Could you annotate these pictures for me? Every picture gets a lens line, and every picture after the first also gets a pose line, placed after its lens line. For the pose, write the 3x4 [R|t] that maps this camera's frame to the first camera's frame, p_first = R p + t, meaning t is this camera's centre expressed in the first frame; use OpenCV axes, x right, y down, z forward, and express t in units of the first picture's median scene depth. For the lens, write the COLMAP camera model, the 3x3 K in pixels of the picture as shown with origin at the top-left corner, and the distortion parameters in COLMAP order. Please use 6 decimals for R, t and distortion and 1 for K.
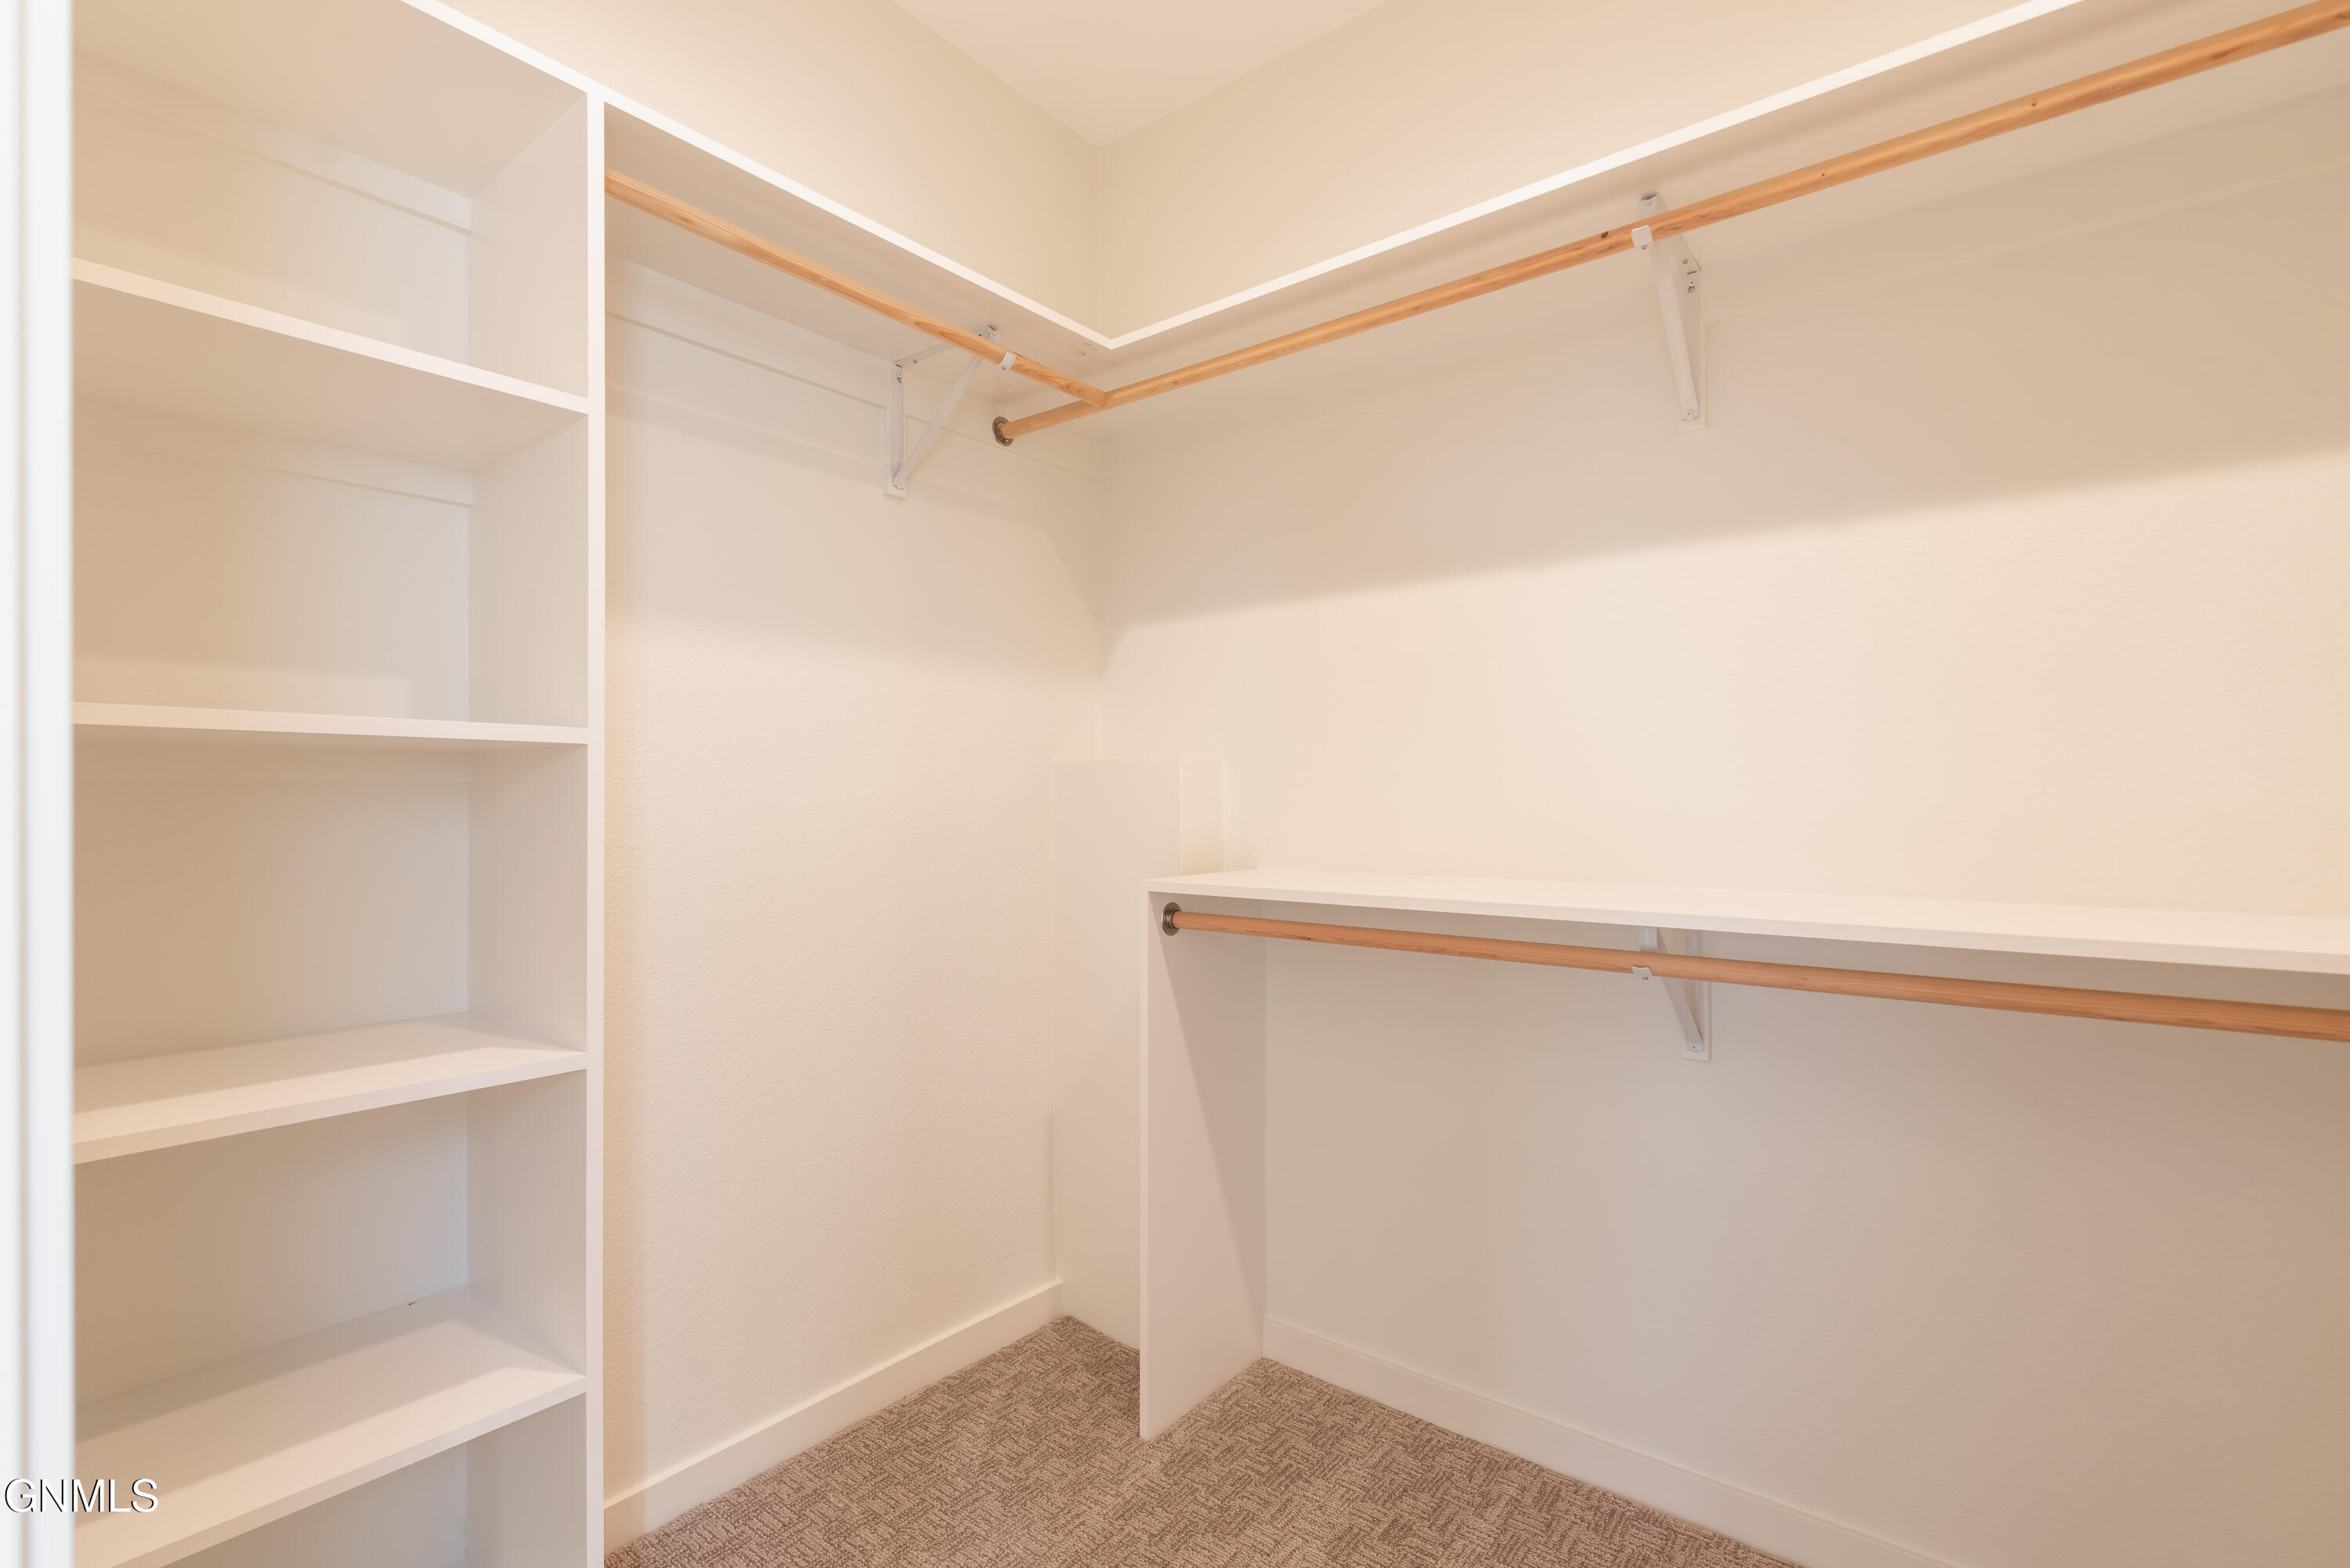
lens RADIAL K [[1071.4, 0, 1176.2], [0, 1071.4, 791.4], [0, 0, 1]] dist [-0.000260, 0.001636]
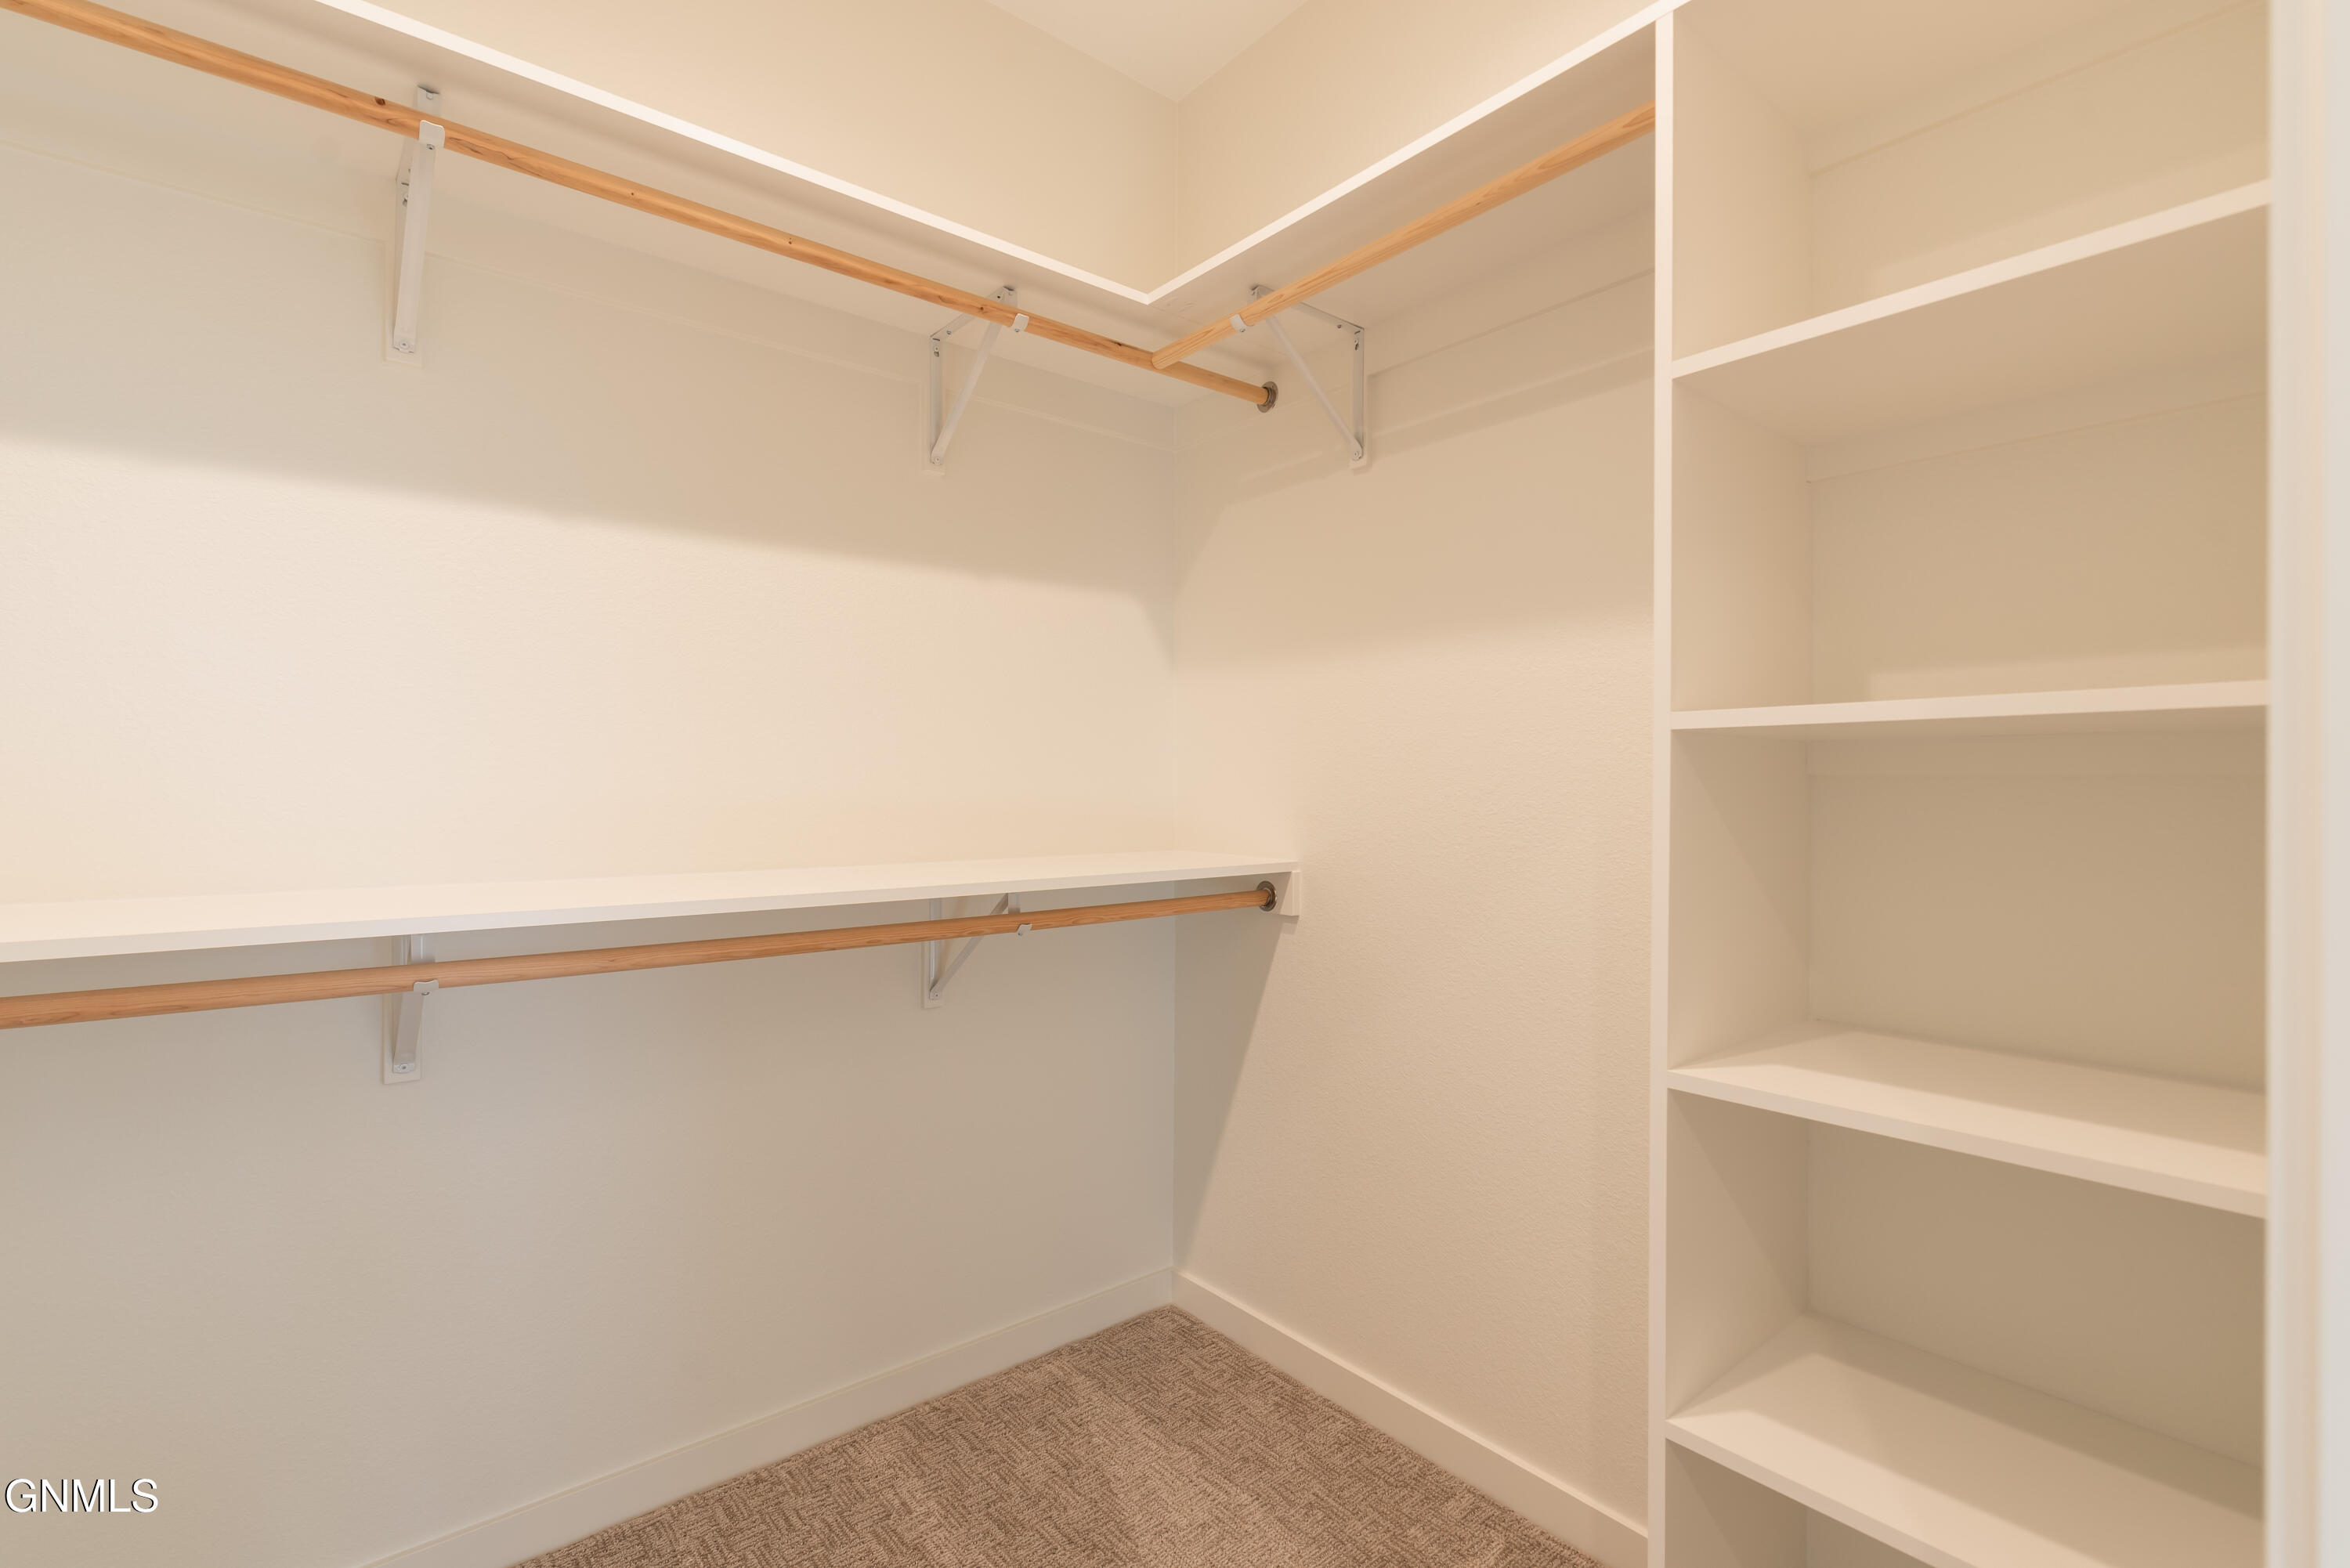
lens RADIAL K [[1071.4, 0, 1177.0], [0, 1071.4, 786.5], [0, 0, 1]] dist [-0.000260, 0.001636]
pose [[0.205354, 0.002894, 0.978683, -0.280234], [-0.010667, 0.999943, -0.000718, 0.001317], [-0.978630, -0.010293, 0.205373, 0.226415]]
